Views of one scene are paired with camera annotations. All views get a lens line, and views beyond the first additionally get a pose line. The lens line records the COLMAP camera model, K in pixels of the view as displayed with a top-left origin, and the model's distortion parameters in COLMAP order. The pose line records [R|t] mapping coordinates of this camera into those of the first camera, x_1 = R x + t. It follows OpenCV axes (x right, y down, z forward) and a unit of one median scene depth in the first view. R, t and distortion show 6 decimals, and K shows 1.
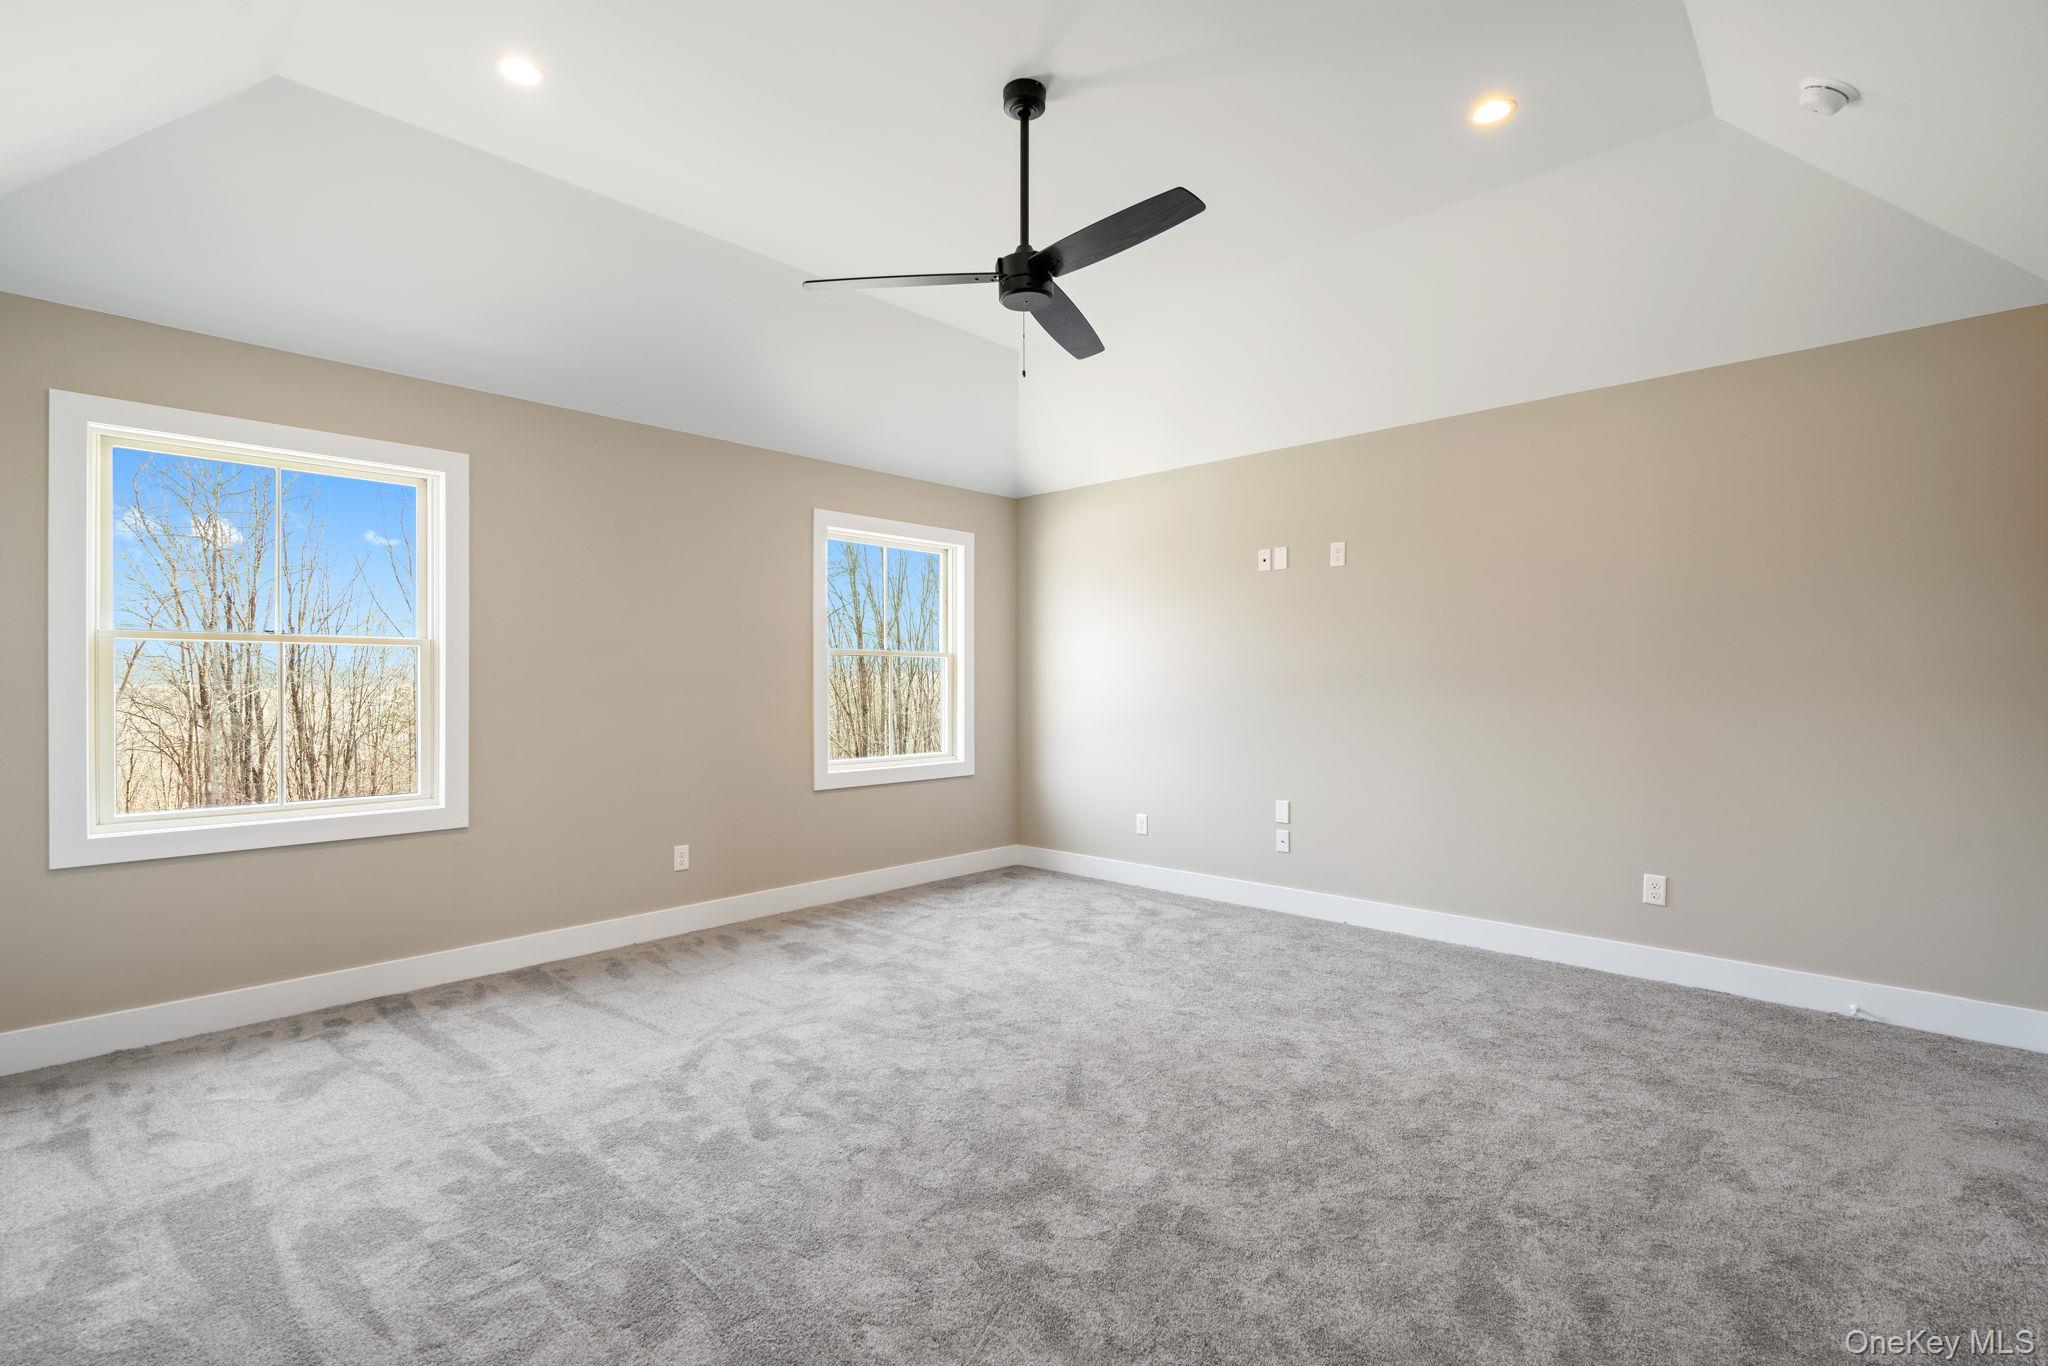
lens RADIAL K [[917.1, 0, 1011.8], [0, 917.1, 688.7], [0, 0, 1]] dist [-0.004624, 0.000161]
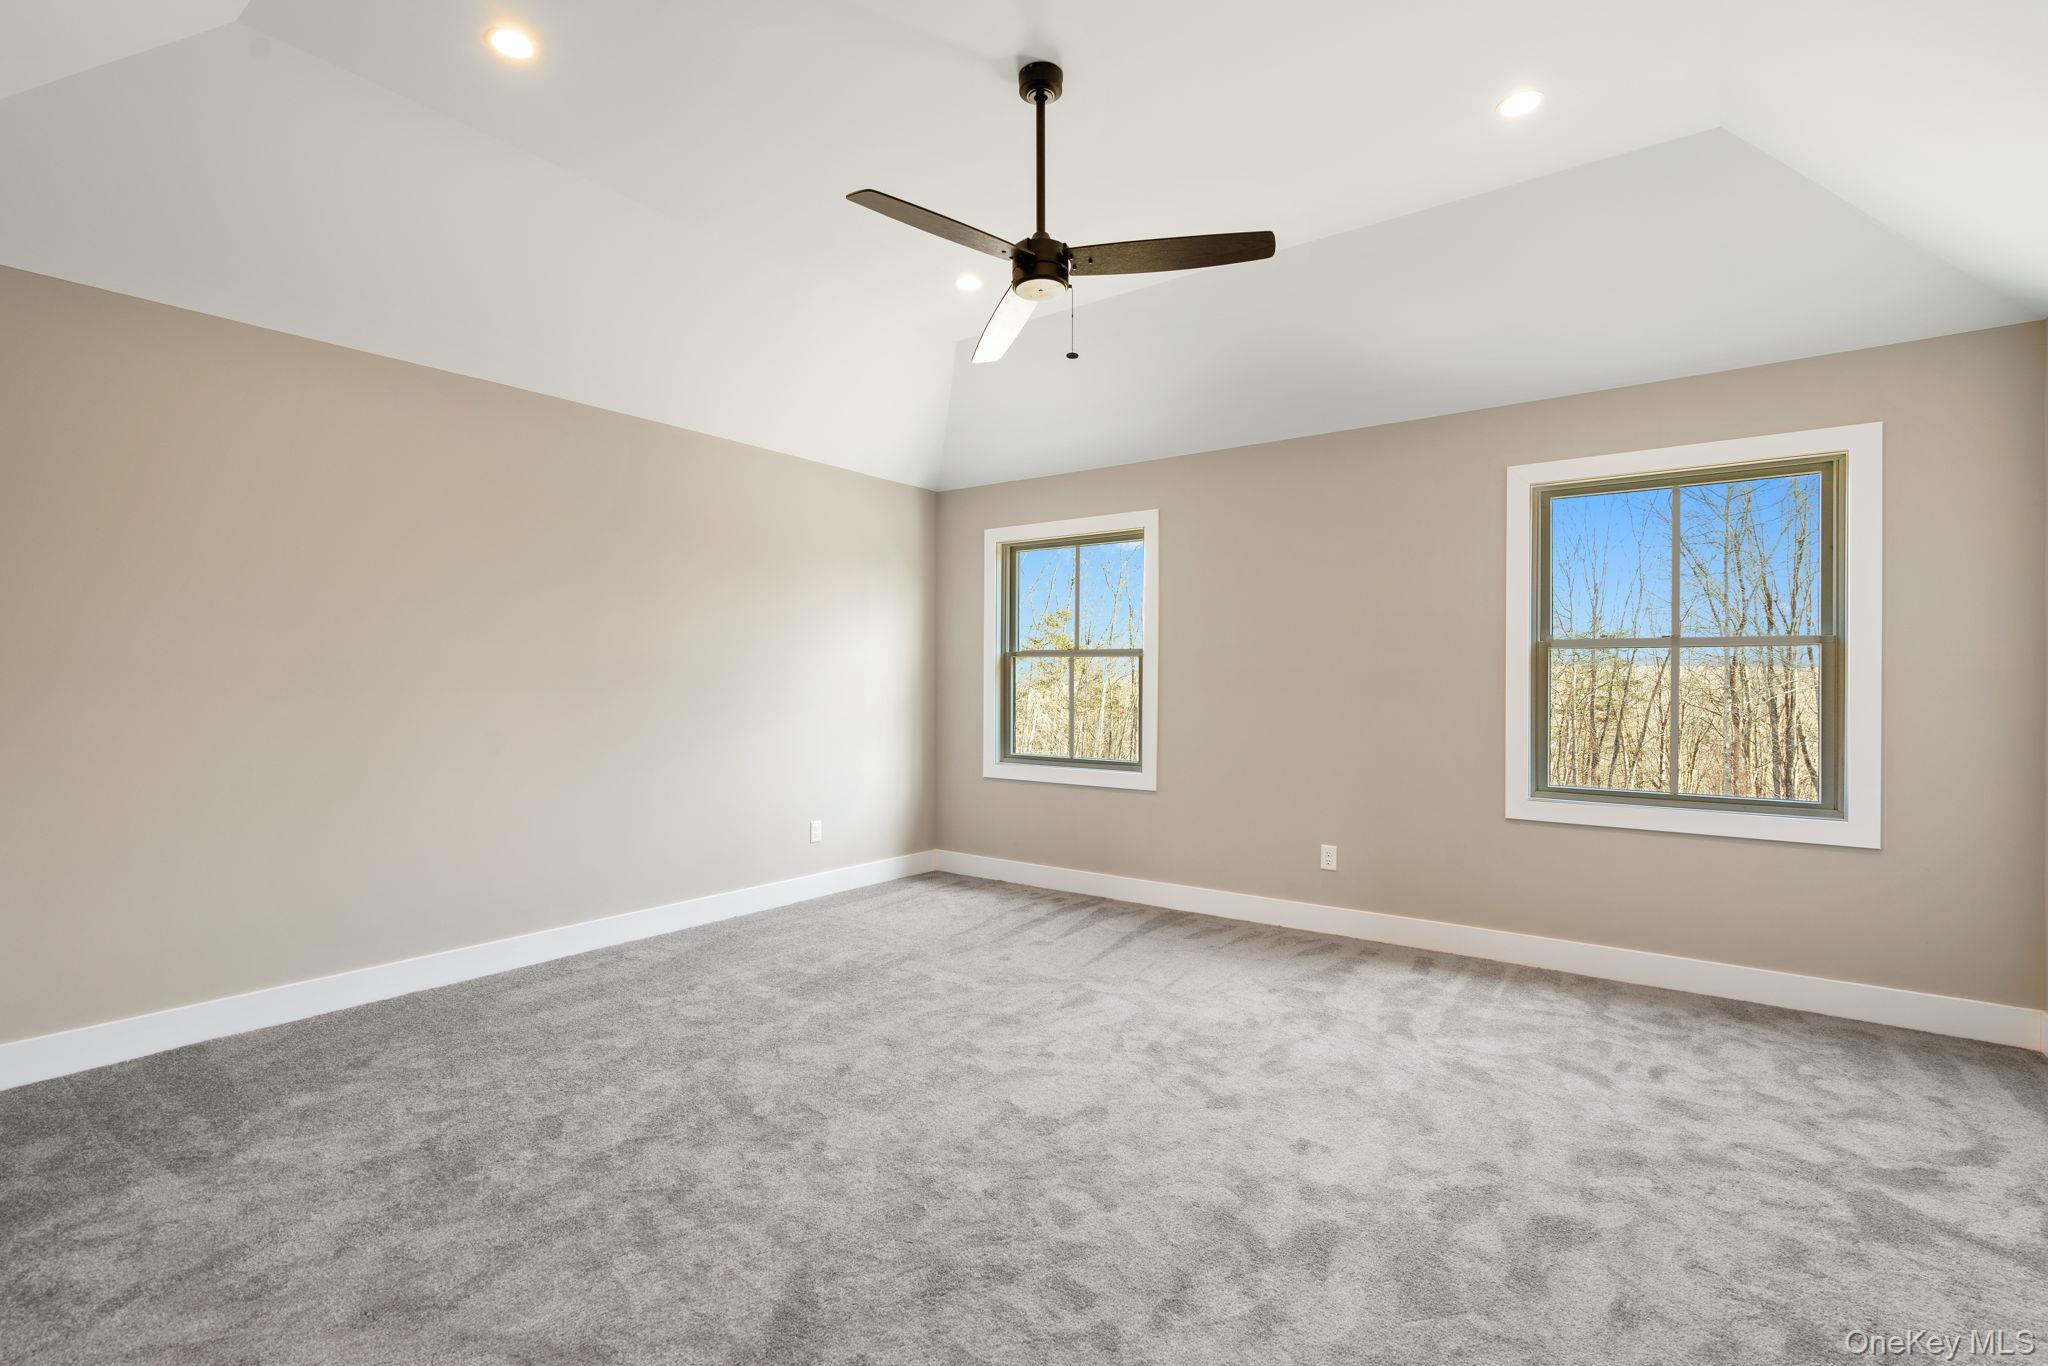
lens RADIAL K [[939.2, 0, 1006.7], [0, 939.2, 682.5], [0, 0, 1]] dist [0.000514, 0.001072]
pose [[0.140857, 0.008373, -0.989995, 0.704336], [-0.015231, 0.999864, 0.006289, -0.008632], [0.989913, 0.014193, 0.140966, 0.590540]]
